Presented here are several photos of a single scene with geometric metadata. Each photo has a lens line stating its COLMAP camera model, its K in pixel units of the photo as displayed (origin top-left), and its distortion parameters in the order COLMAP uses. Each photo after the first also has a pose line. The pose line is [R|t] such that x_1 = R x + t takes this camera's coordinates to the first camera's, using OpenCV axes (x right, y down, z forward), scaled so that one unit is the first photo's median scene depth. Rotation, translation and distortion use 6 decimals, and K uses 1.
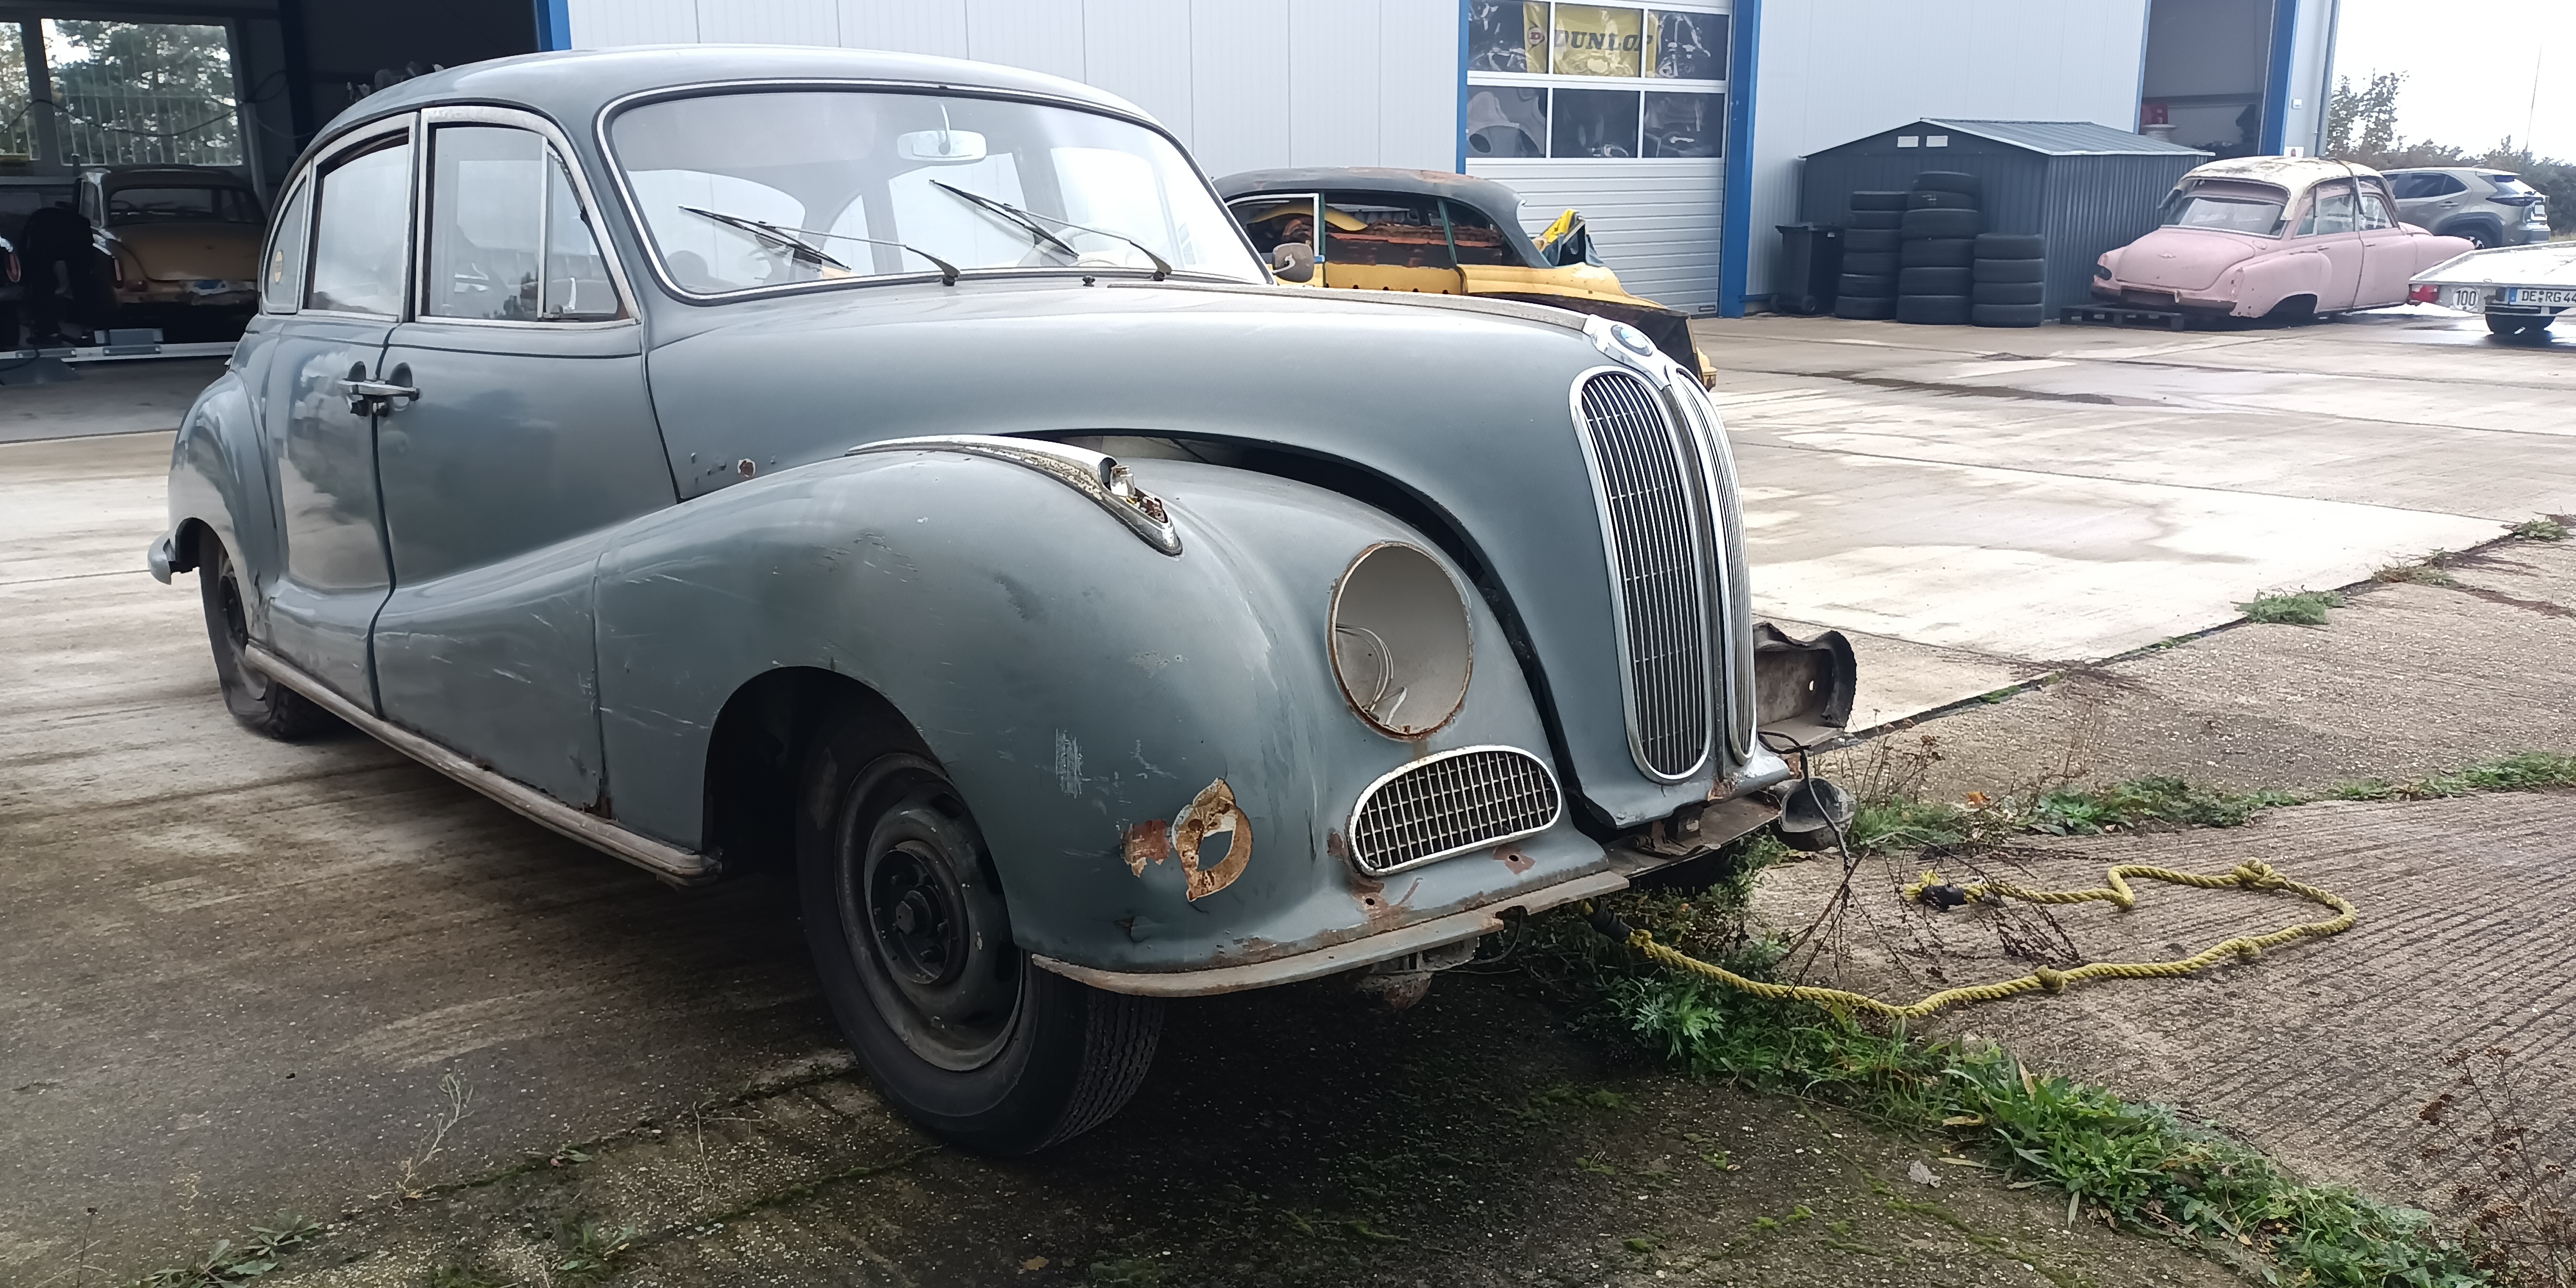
lens RADIAL K [[1906.3, 0, 1275.4], [0, 1906.3, 649.5], [0, 0, 1]] dist [0.079143, -0.124112]
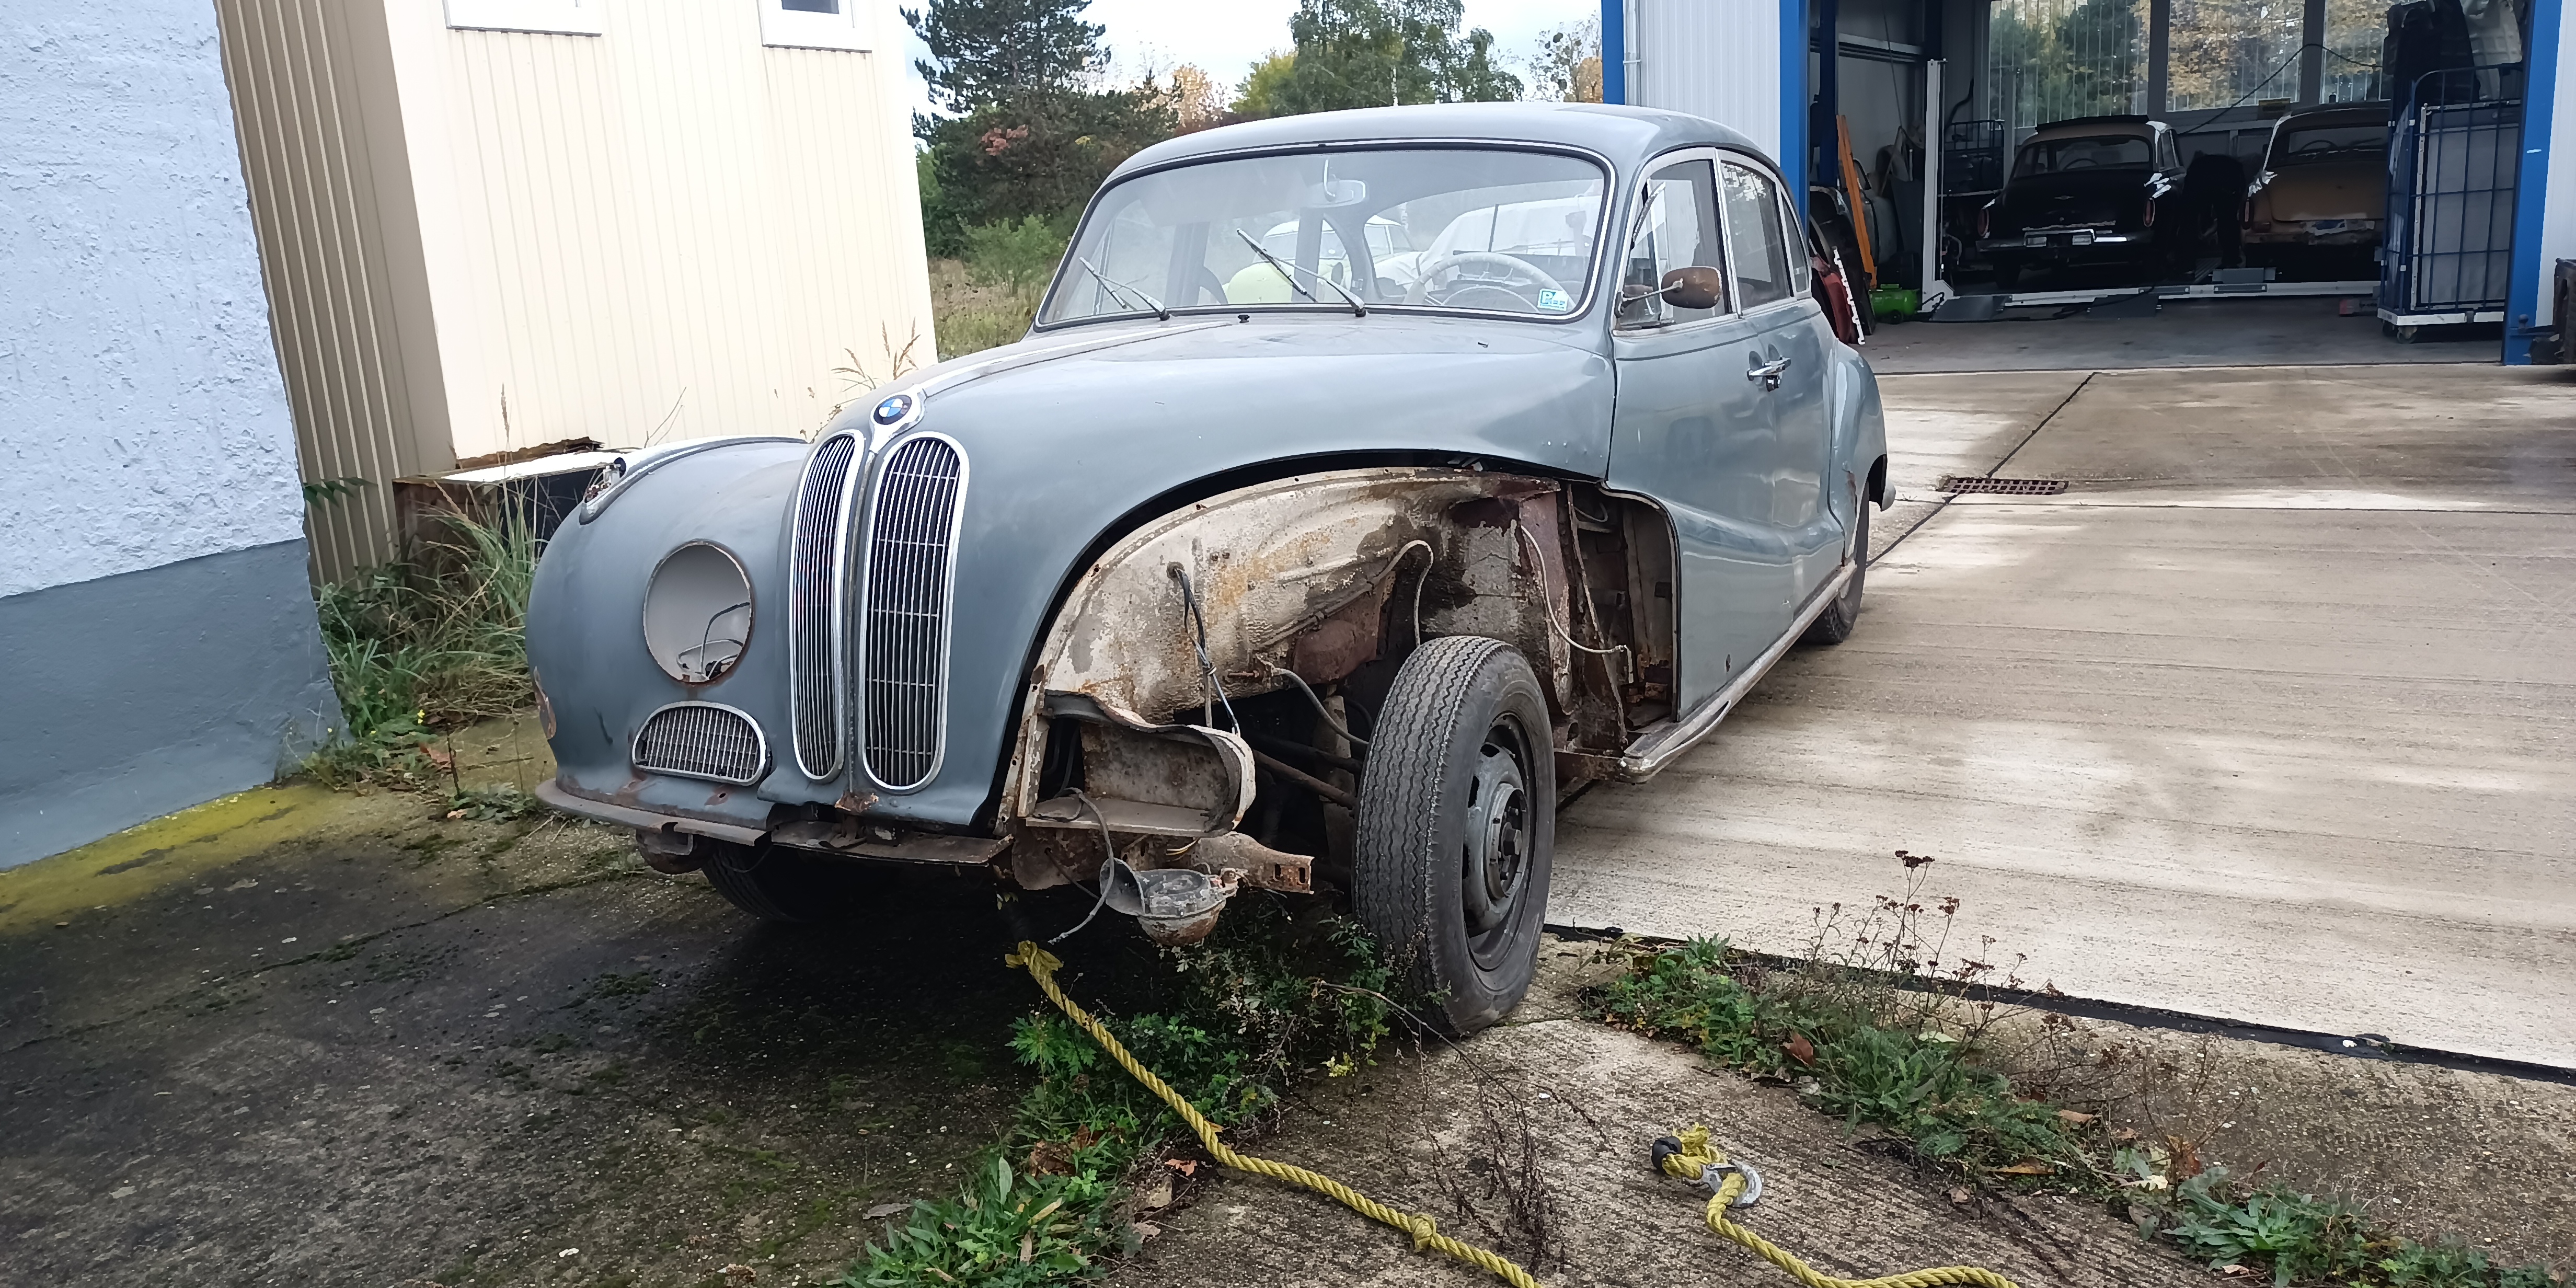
lens RADIAL K [[1883.0, 0, 1288.0], [0, 1883.0, 644.0], [0, 0, 1]] dist [0.086571, -0.111709]
pose [[0.418989, 0.185446, -0.888852, 0.160200], [-0.150603, 0.979555, 0.133379, -0.025168], [0.895414, 0.077979, 0.438352, 0.086155]]
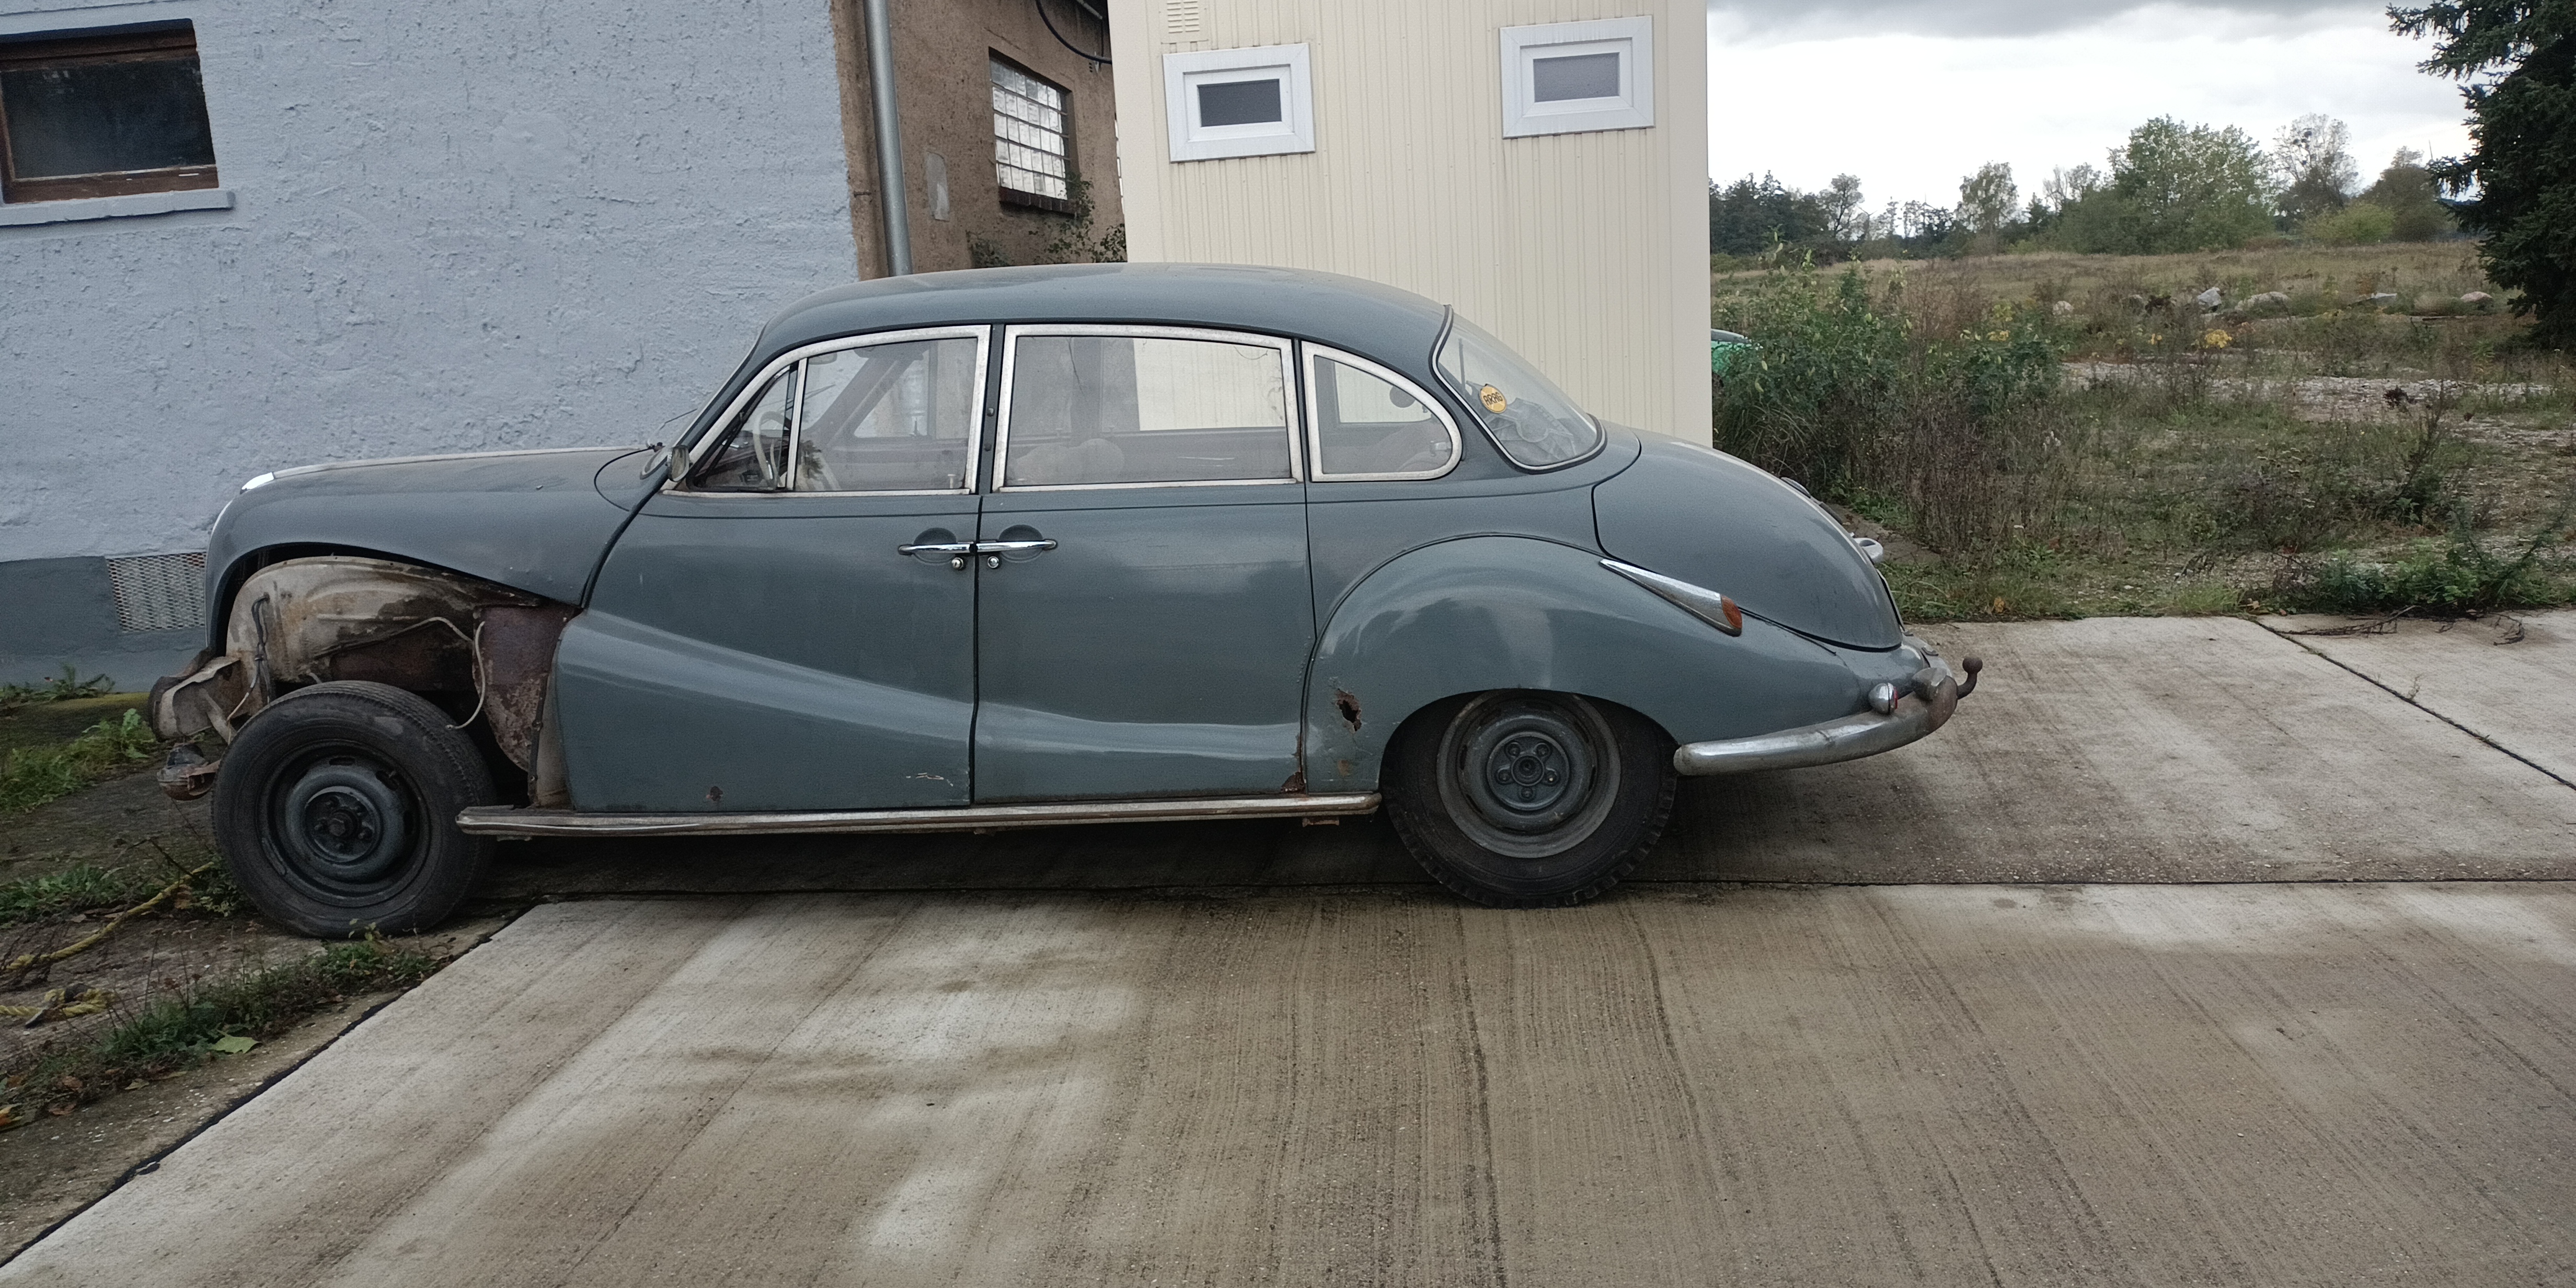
lens RADIAL K [[1906.3, 0, 1275.4], [0, 1906.3, 649.5], [0, 0, 1]] dist [0.079143, -0.124112]
pose [[-0.683849, 0.178839, -0.707366, 0.101505], [-0.101084, 0.936923, 0.334599, -0.125330], [0.722587, 0.300319, -0.622636, 0.493624]]
